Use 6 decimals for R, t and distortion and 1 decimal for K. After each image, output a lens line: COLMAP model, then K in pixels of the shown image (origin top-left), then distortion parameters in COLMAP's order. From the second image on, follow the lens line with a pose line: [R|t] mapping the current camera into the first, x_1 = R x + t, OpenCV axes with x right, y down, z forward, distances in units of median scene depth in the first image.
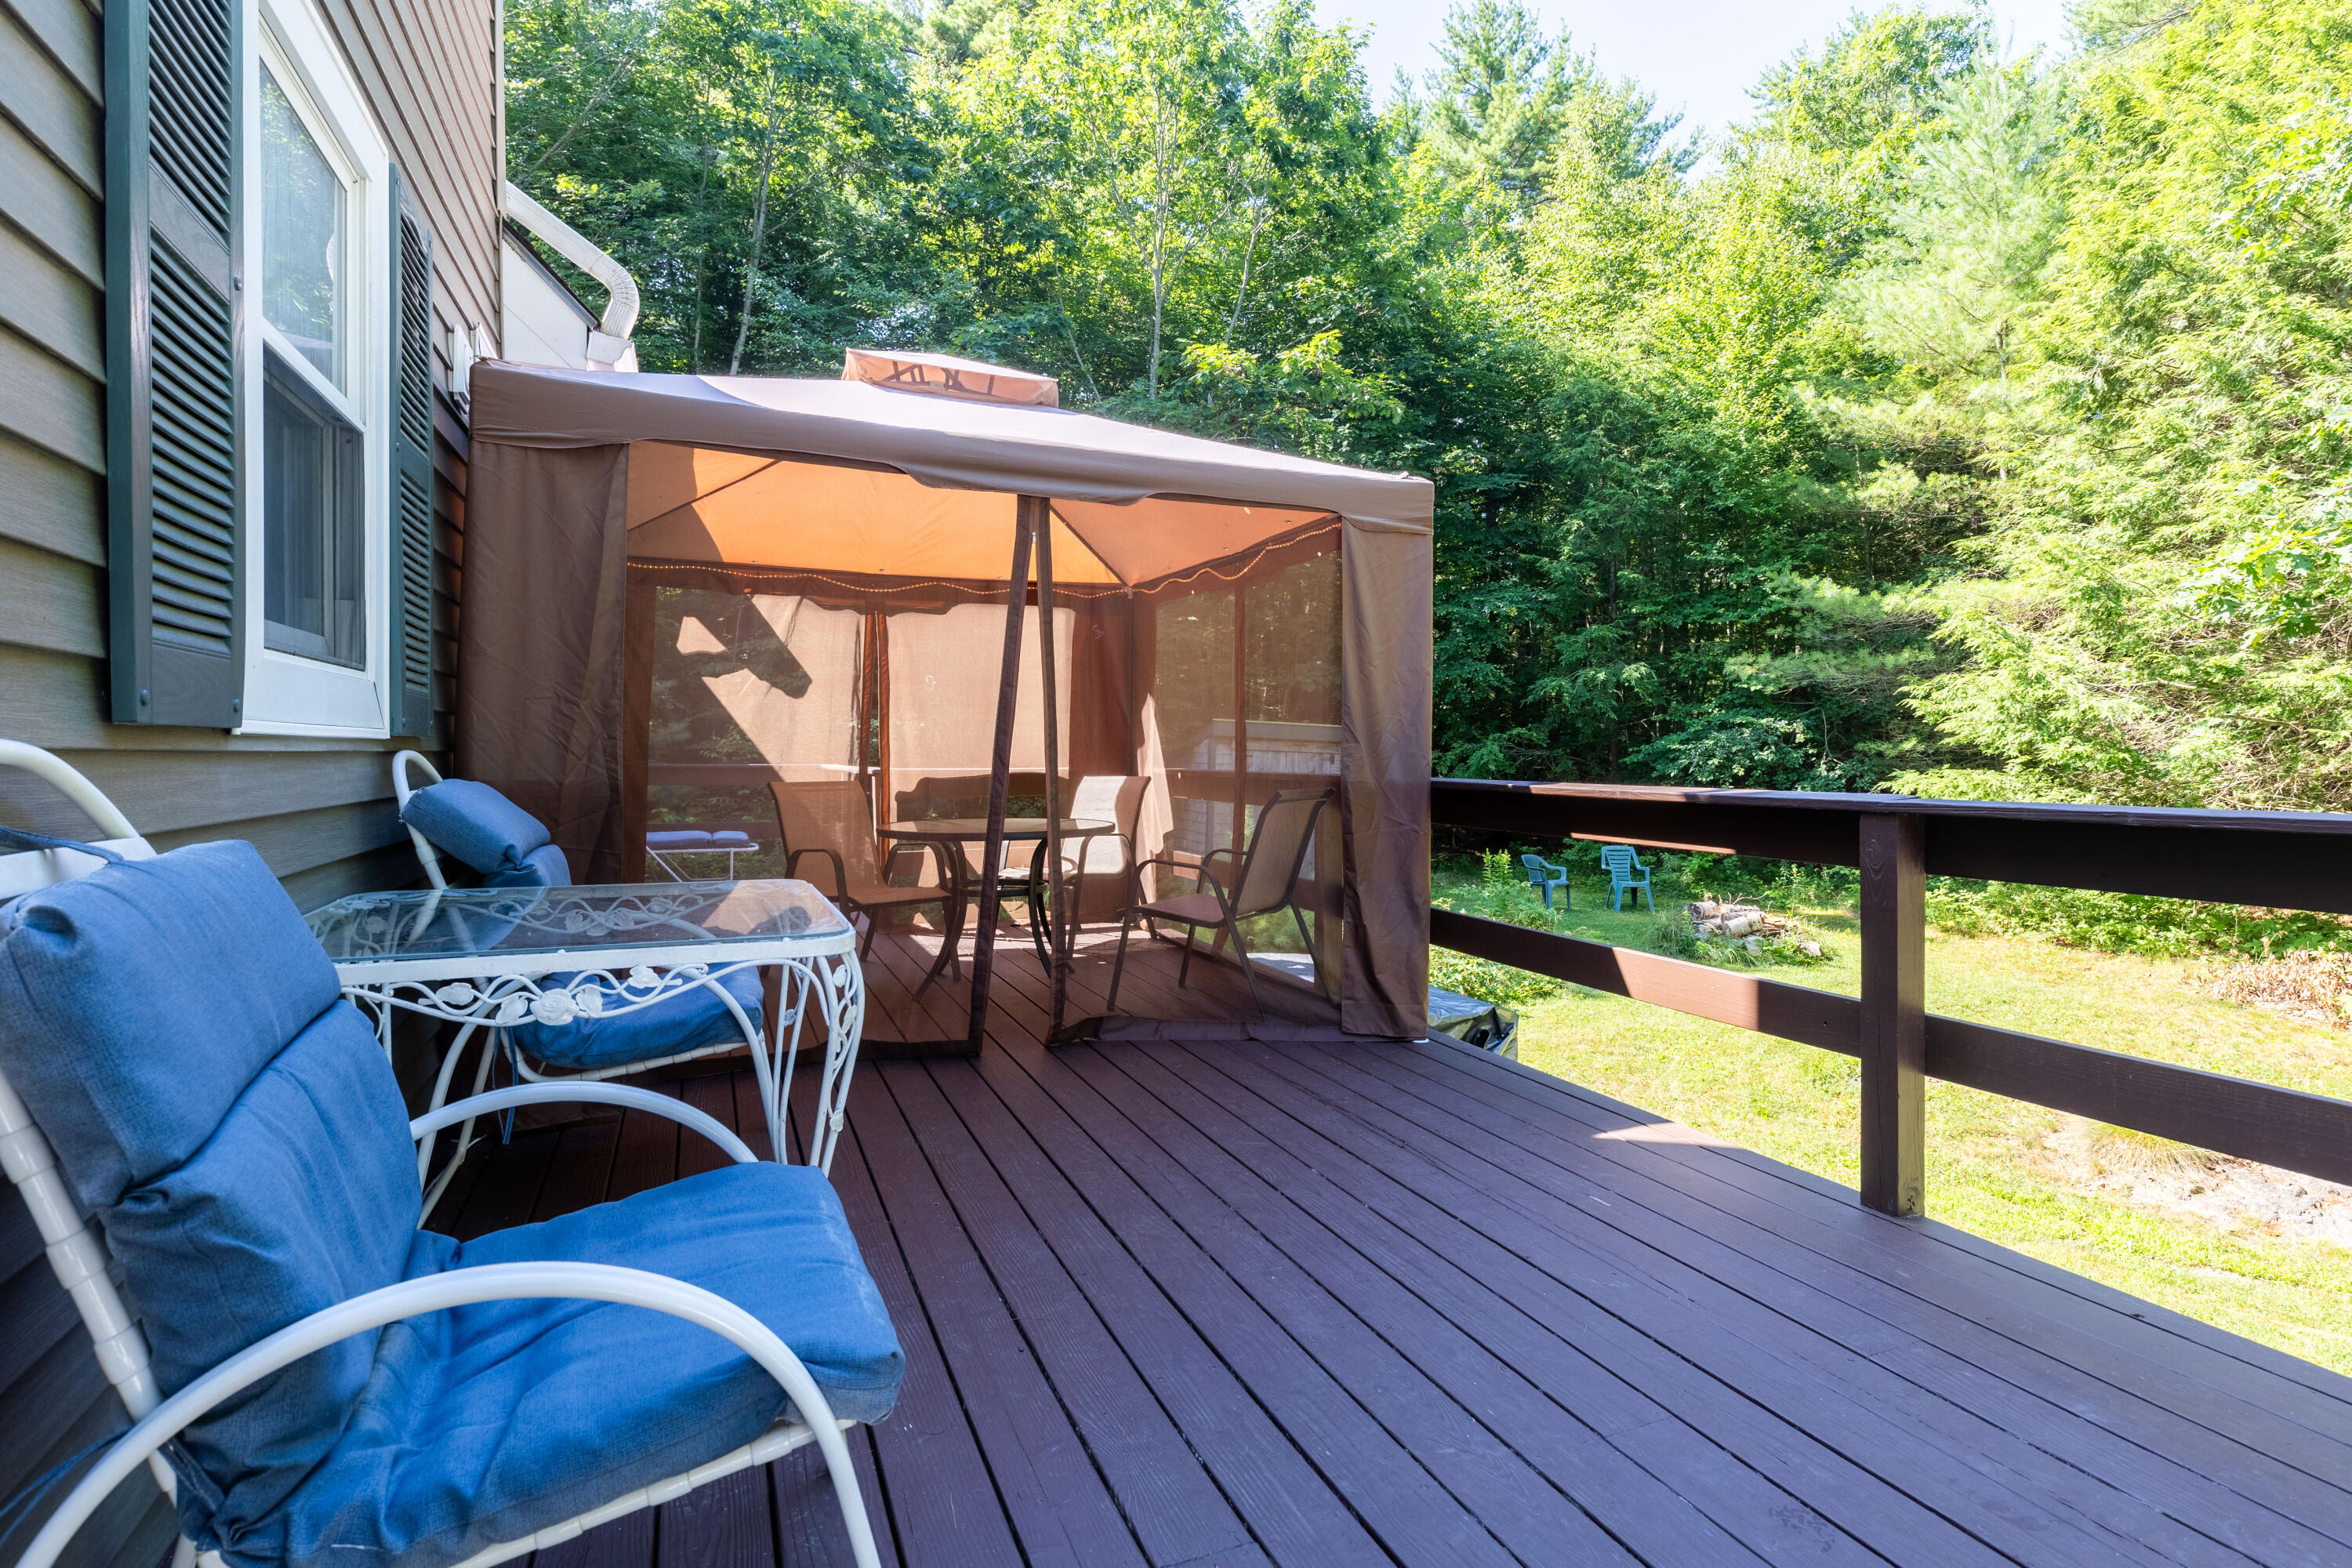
lens RADIAL K [[1165.6, 0, 1180.1], [0, 1165.6, 772.8], [0, 0, 1]] dist [0.000698, -0.001510]
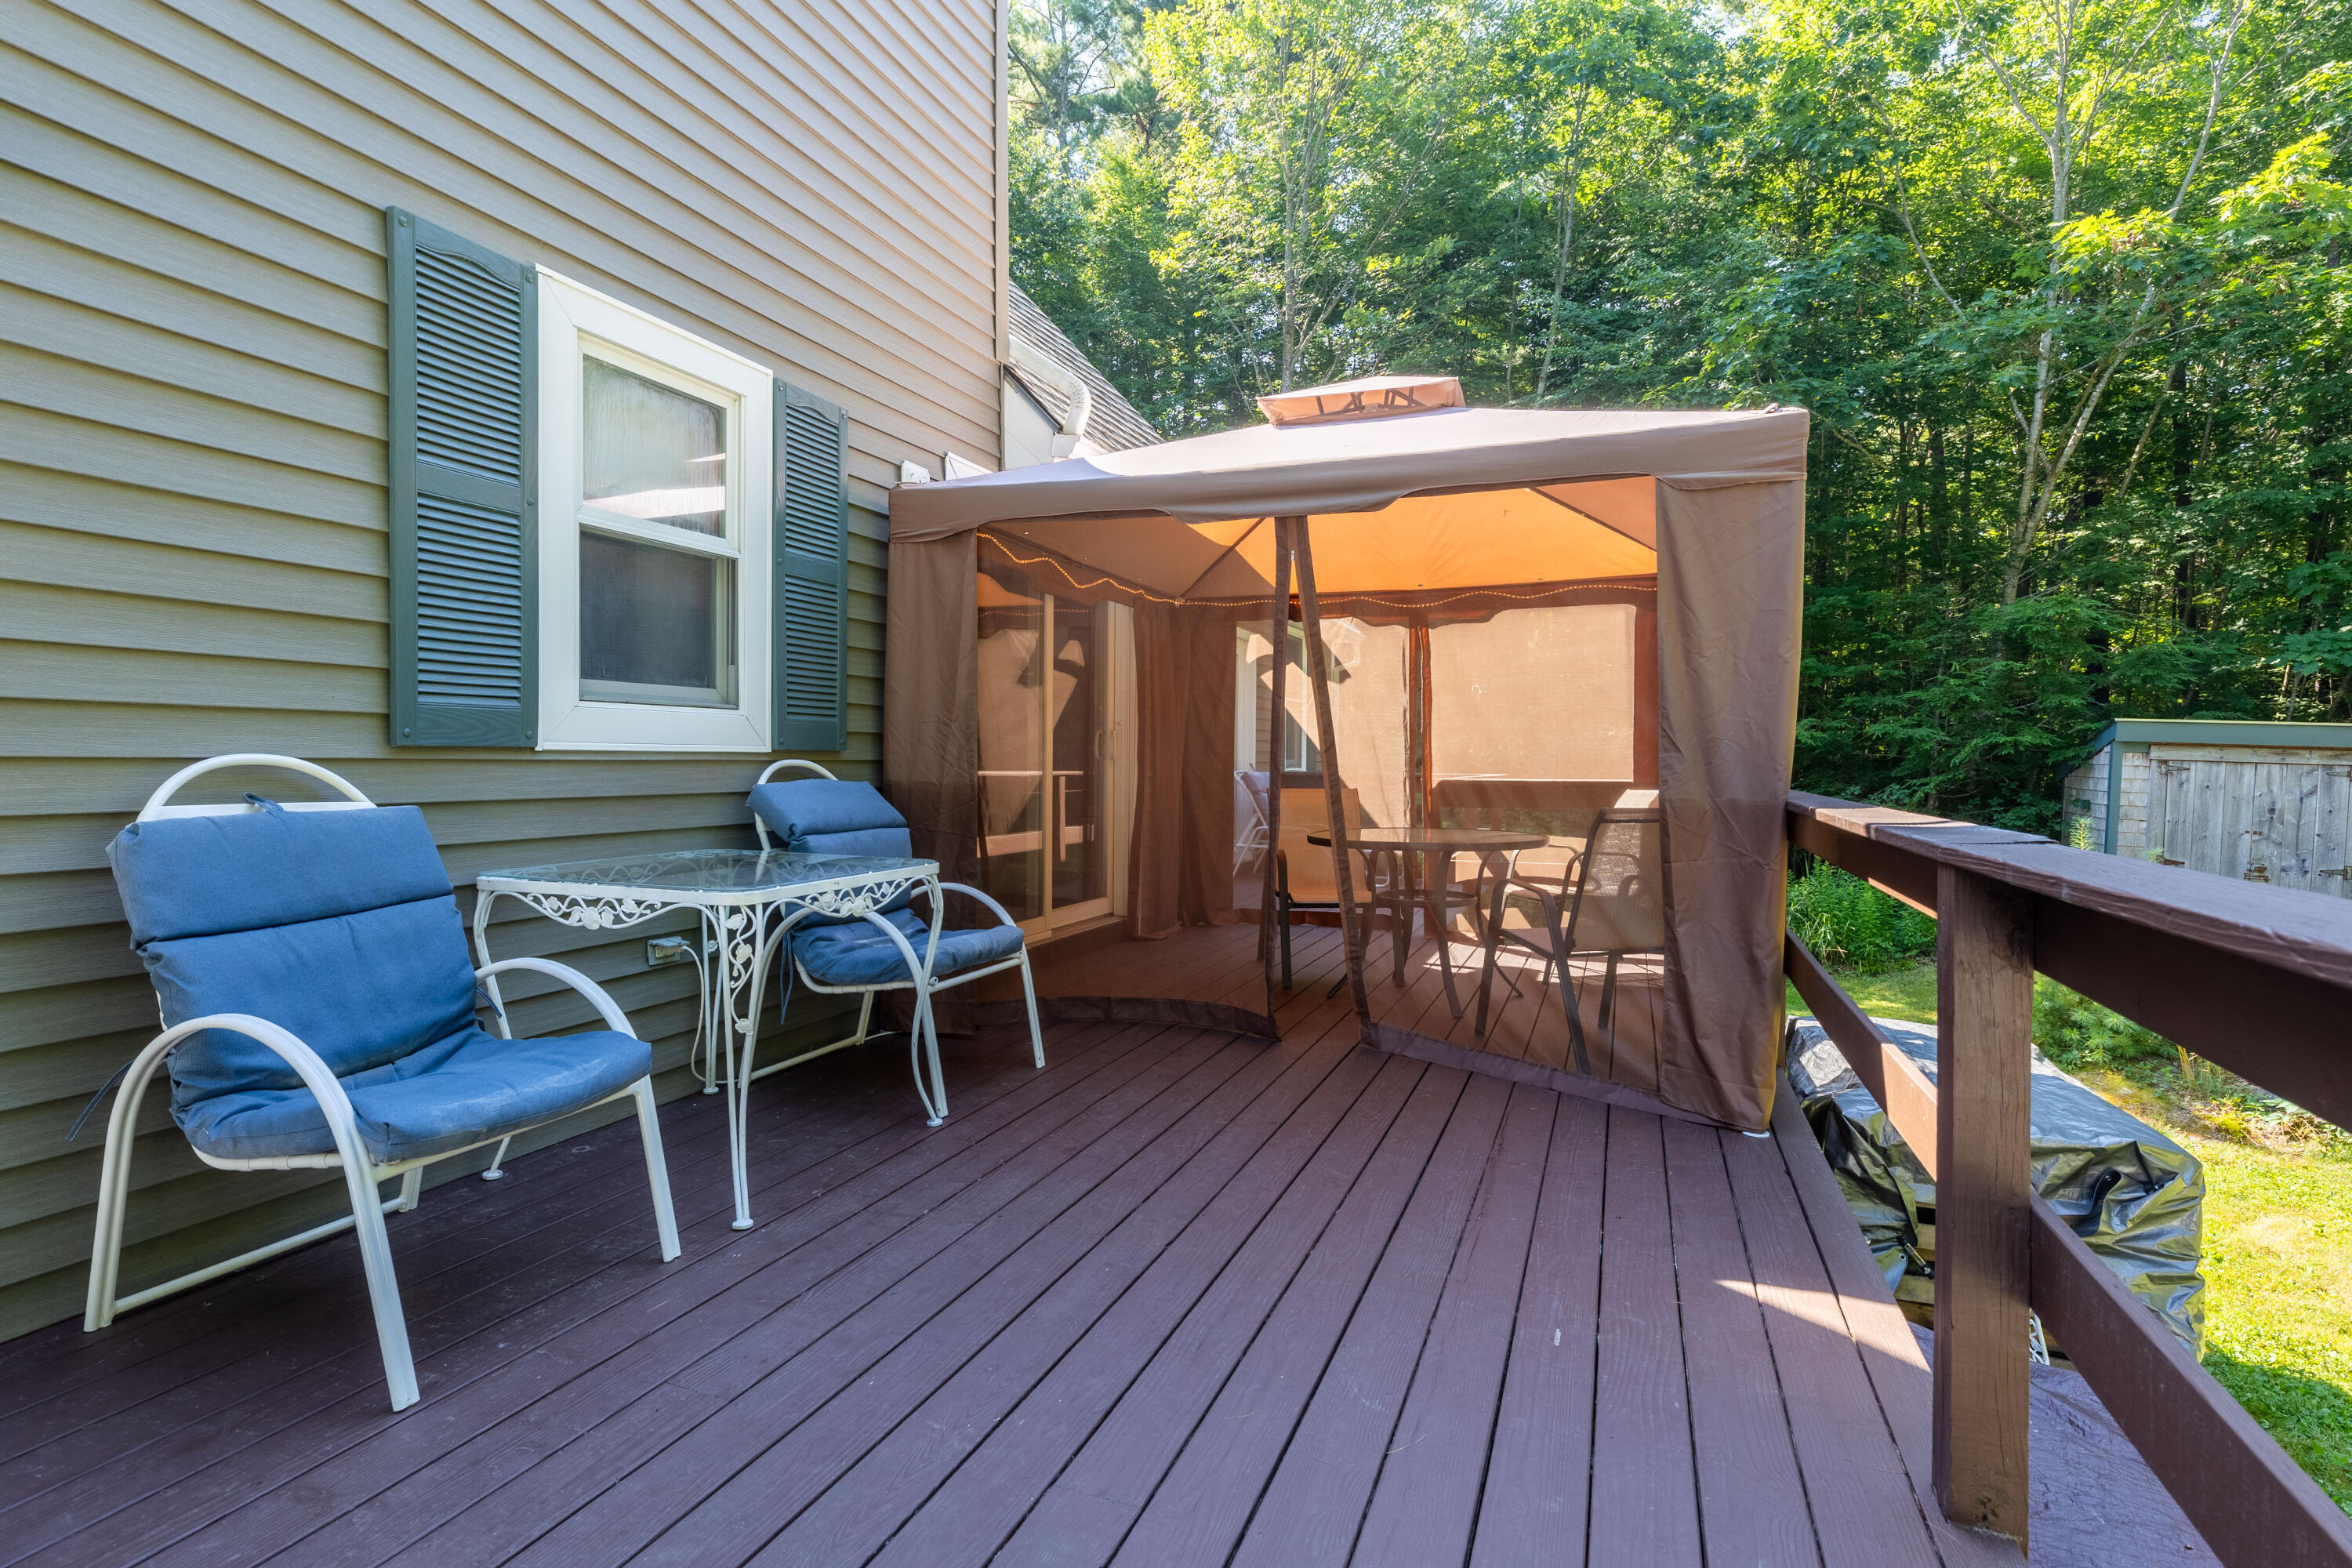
lens RADIAL K [[1165.6, 0, 1161.5], [0, 1165.6, 776.1], [0, 0, 1]] dist [0.000698, -0.001510]
pose [[0.701156, 0.010039, -0.712937, 0.537033], [-0.013454, 0.999909, 0.000849, -0.004488], [0.712881, 0.008996, 0.701227, 0.192104]]
